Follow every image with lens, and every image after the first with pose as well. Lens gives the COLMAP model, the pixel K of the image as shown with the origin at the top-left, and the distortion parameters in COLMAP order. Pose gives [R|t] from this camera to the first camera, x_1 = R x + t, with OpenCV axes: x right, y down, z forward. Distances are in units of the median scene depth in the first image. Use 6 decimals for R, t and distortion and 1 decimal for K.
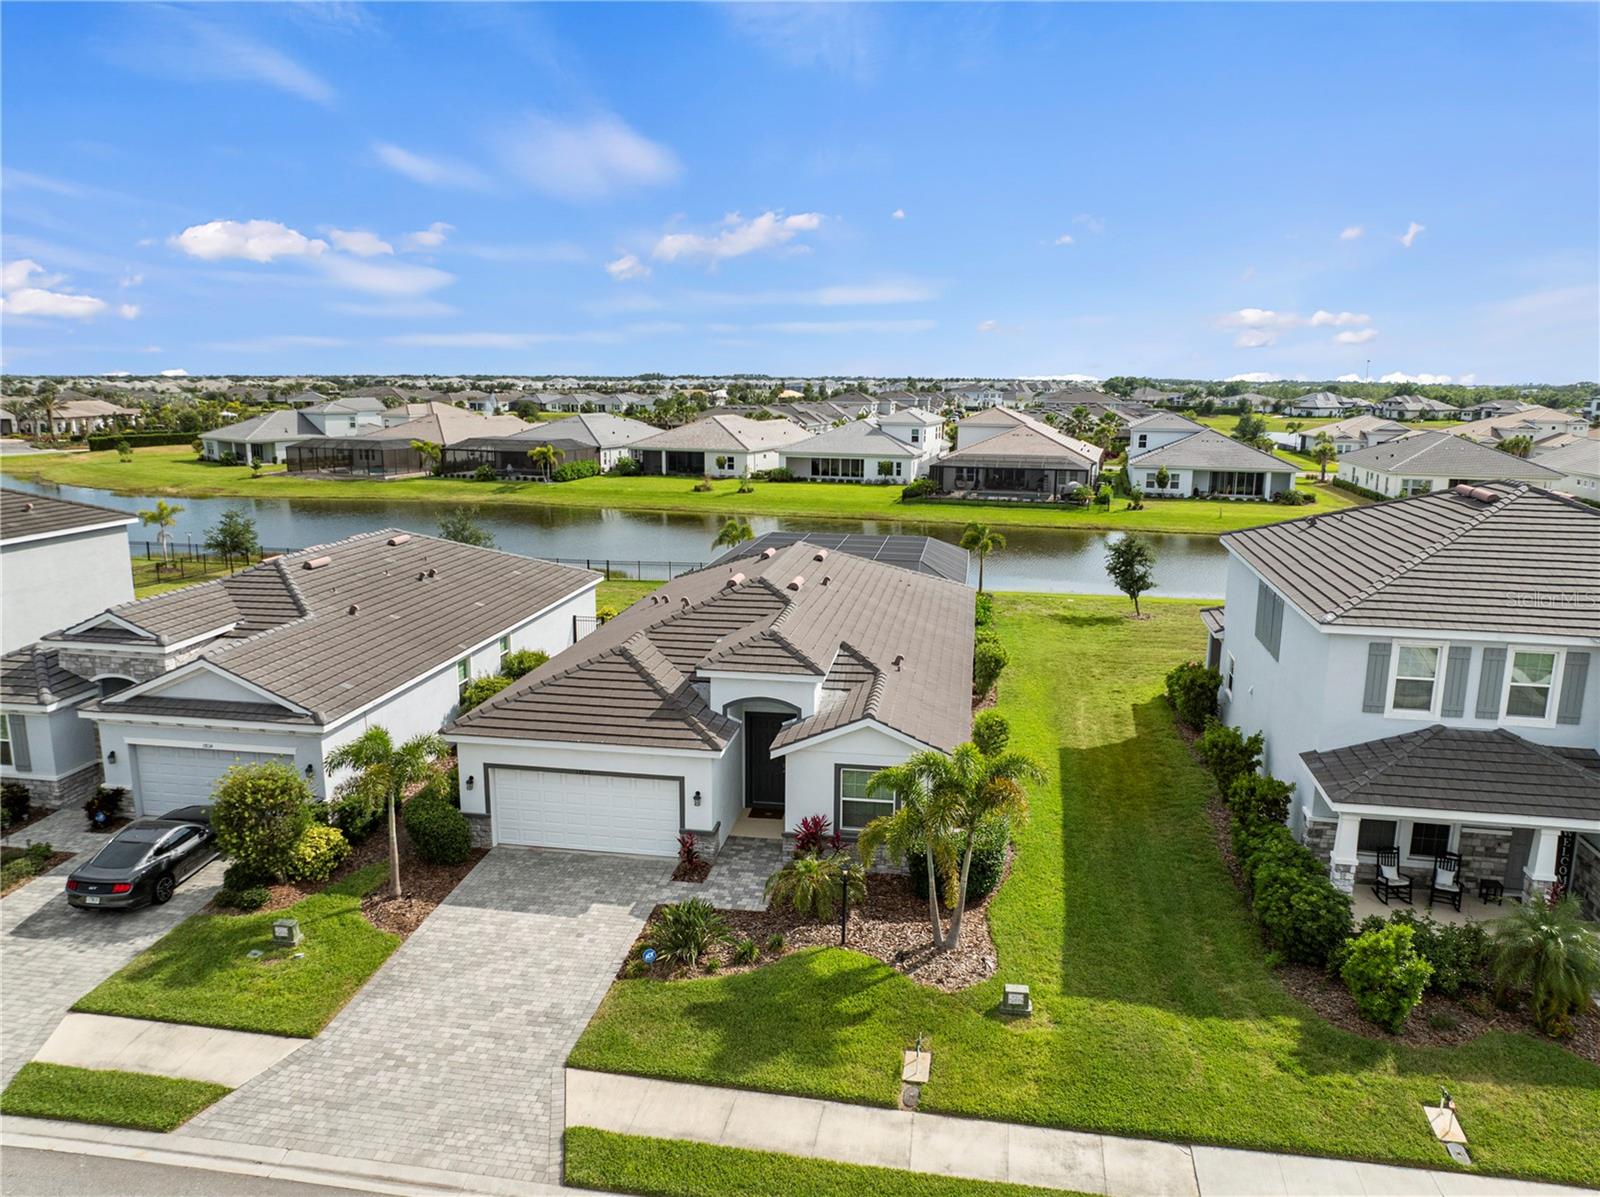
lens RADIAL K [[1116.7, 0, 830.4], [0, 1116.7, 599.4], [0, 0, 1]] dist [-0.045042, 0.017943]
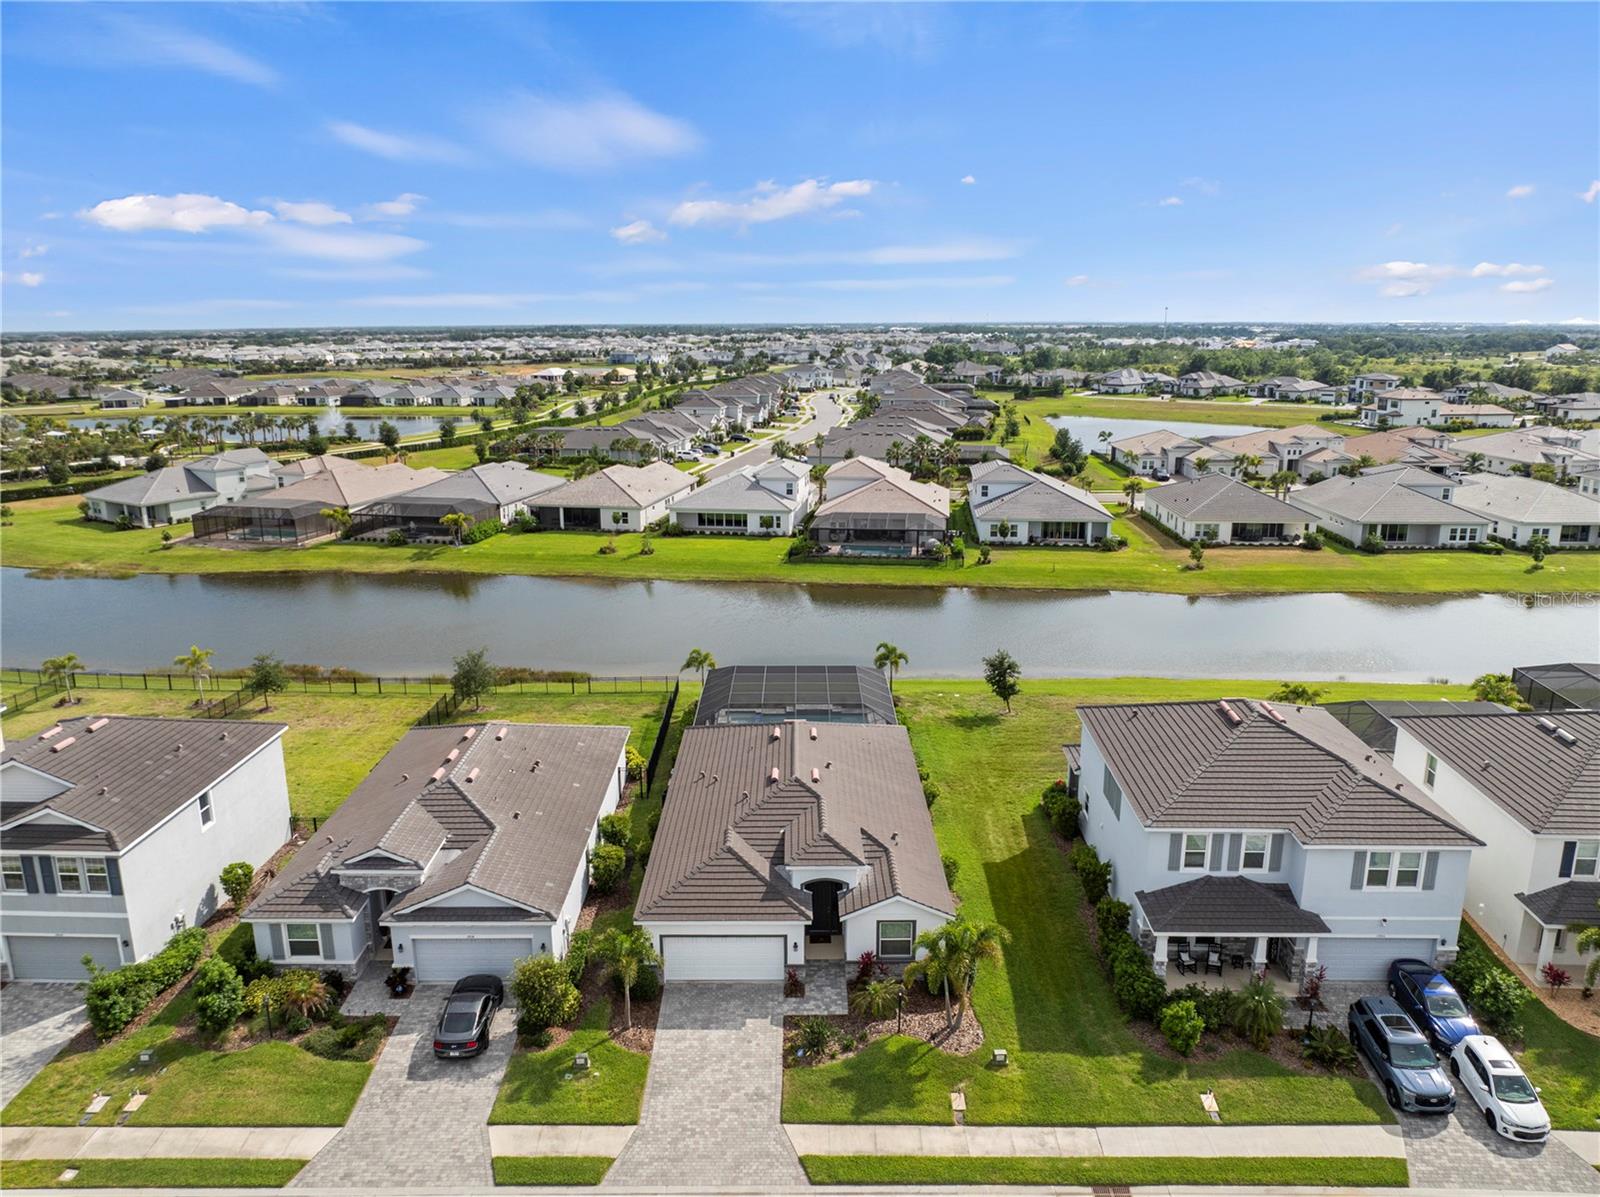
lens RADIAL K [[1116.7, 0, 830.4], [0, 1116.7, 599.4], [0, 0, 1]] dist [-0.045042, 0.017943]
pose [[0.987207, -0.047386, 0.152240, -0.294684], [0.040704, 0.998079, 0.046714, -0.416121], [-0.154161, -0.039920, 0.987239, -0.635868]]
